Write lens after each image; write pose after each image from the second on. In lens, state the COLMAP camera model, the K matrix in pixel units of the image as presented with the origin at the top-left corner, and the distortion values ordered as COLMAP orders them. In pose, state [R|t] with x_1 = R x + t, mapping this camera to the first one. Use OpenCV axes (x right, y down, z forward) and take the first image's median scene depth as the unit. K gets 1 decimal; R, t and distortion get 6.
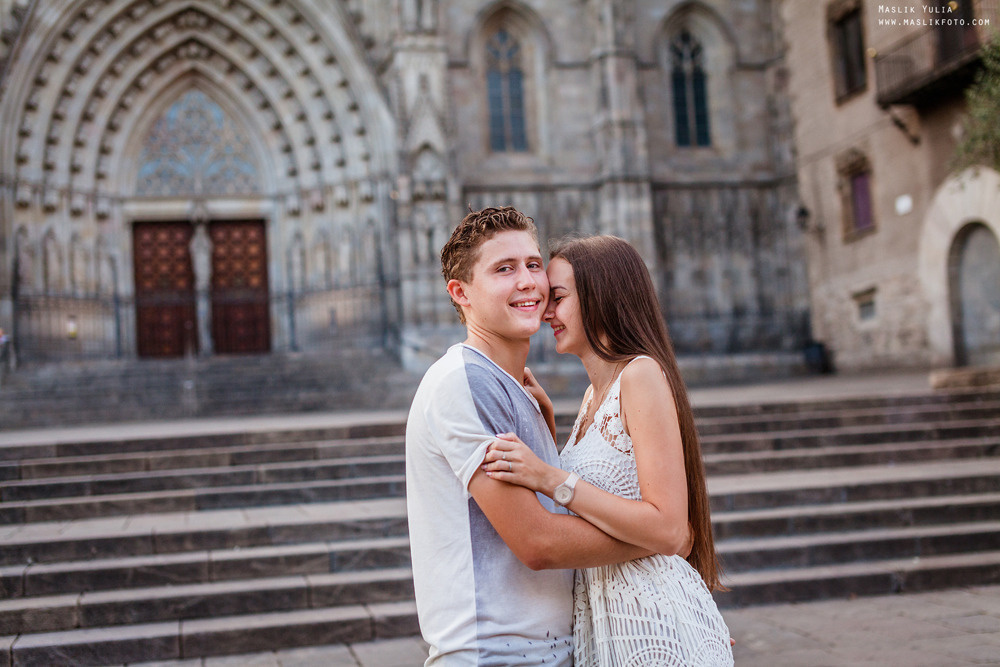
lens RADIAL K [[1353.4, 0, 500.0], [0, 1353.4, 333.5], [0, 0, 1]] dist [0.001408, 0.088451]
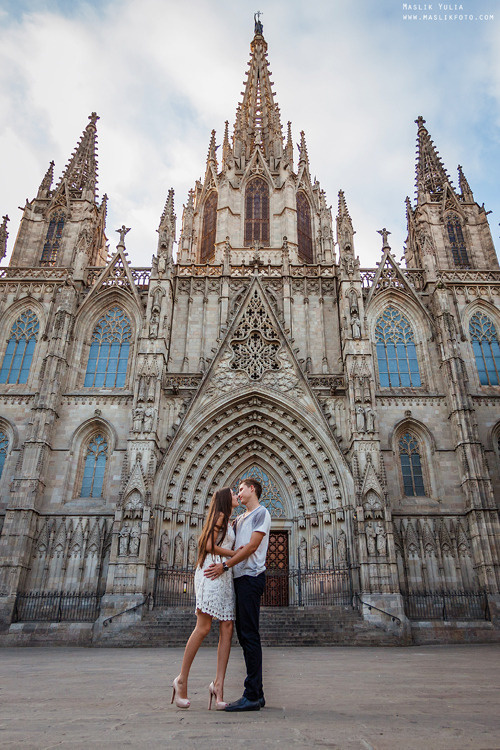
lens RADIAL K [[540.6, 0, 267.8], [0, 540.6, 372.5], [0, 0, 1]] dist [-0.004852, 0.006715]
pose [[0.976556, -0.047787, -0.209894, -0.028326], [-0.037656, 0.922092, -0.385133, 0.004892], [0.211947, 0.384008, 0.898675, 0.220188]]
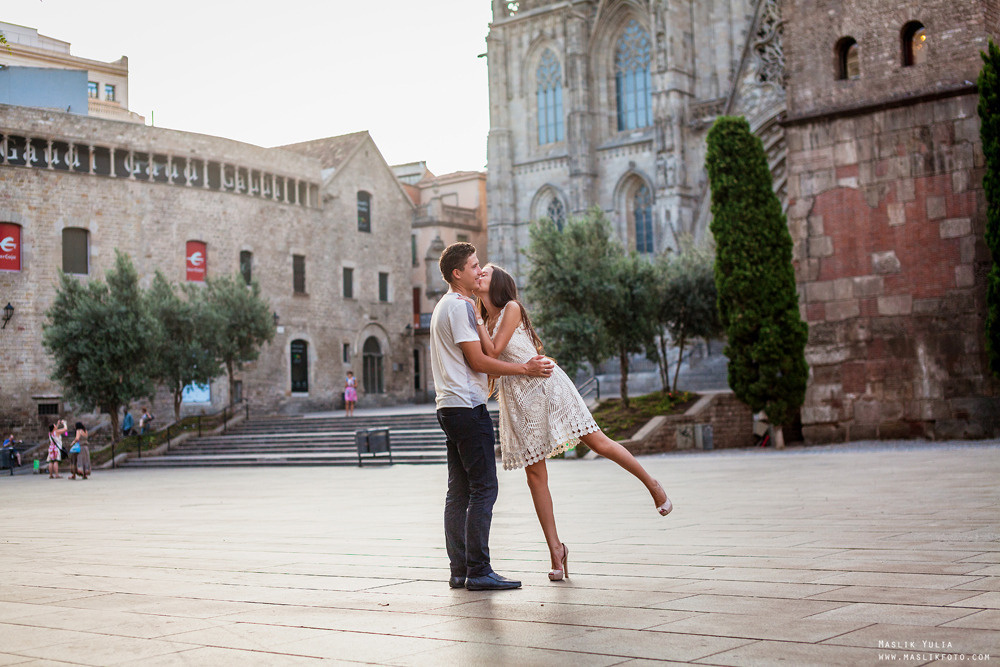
lens RADIAL K [[1353.4, 0, 500.0], [0, 1353.4, 333.5], [0, 0, 1]] dist [0.010106, 0.019454]
pose [[0.615006, -0.011494, -0.788439, 0.894413], [0.063245, 0.997391, 0.034793, -0.085627], [0.785982, -0.071263, 0.614129, -0.378079]]
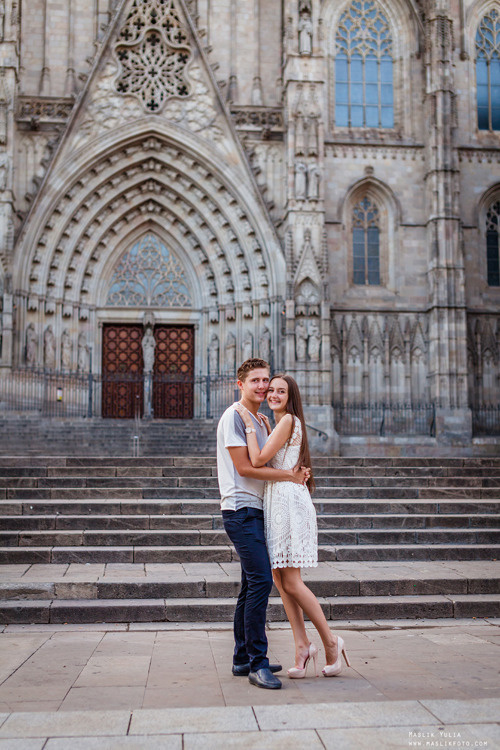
lens RADIAL K [[1015.1, 0, 250.0], [0, 1015.1, 375.0], [0, 0, 1]] dist [0.001408, 0.088451]
pose [[0.992376, 0.045053, -0.114721, 0.012367], [-0.049220, 0.998218, -0.033748, 0.001316], [0.112996, 0.039137, 0.992824, -0.062964]]
